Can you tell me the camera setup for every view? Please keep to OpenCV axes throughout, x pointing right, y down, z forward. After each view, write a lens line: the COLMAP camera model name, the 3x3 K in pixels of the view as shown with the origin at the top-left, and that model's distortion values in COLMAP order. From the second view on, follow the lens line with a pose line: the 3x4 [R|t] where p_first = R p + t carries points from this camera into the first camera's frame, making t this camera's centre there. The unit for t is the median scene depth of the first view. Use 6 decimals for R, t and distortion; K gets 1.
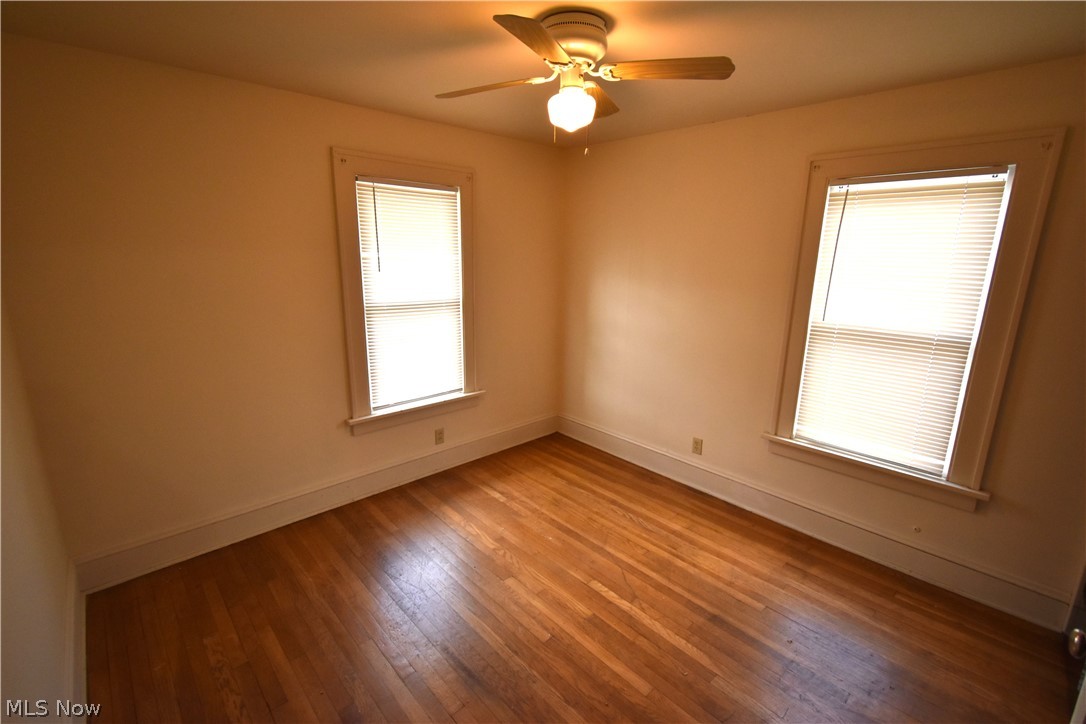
lens RADIAL K [[481.4, 0, 543.0], [0, 481.4, 362.0], [0, 0, 1]] dist [-0.000294, -0.000761]
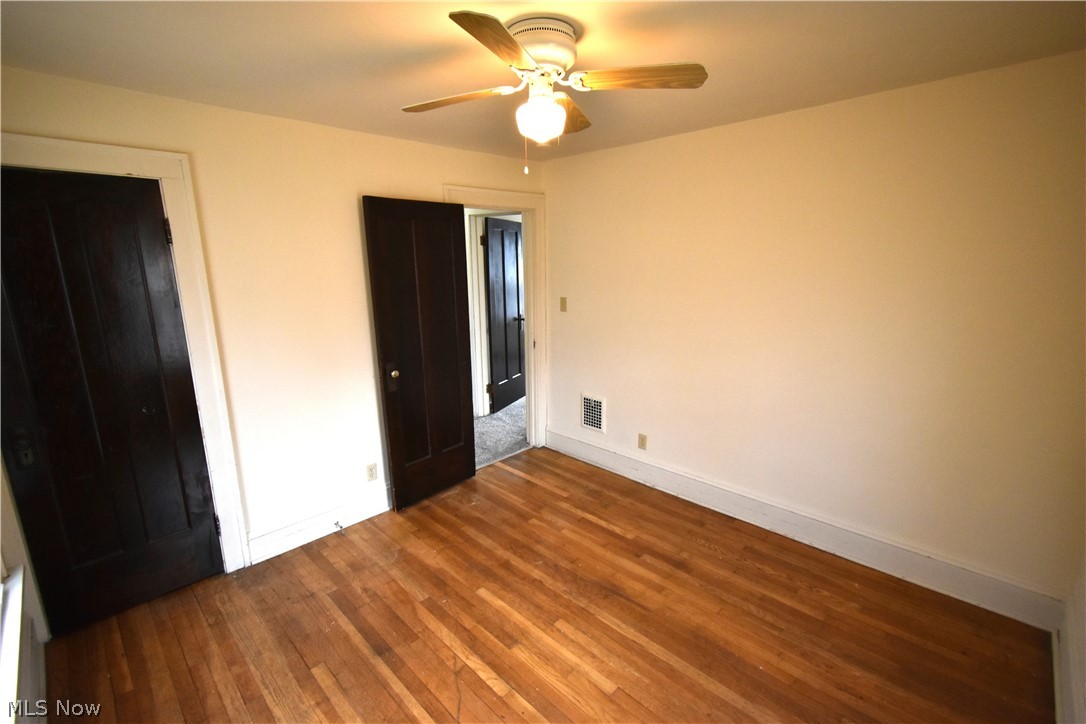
lens RADIAL K [[481.4, 0, 543.0], [0, 481.4, 362.0], [0, 0, 1]] dist [-0.000294, -0.000761]
pose [[-0.999512, 0.000418, -0.031242, 0.071645], [-0.013180, 0.900958, 0.433706, -0.402206], [0.028329, 0.433906, -0.900513, 1.646944]]
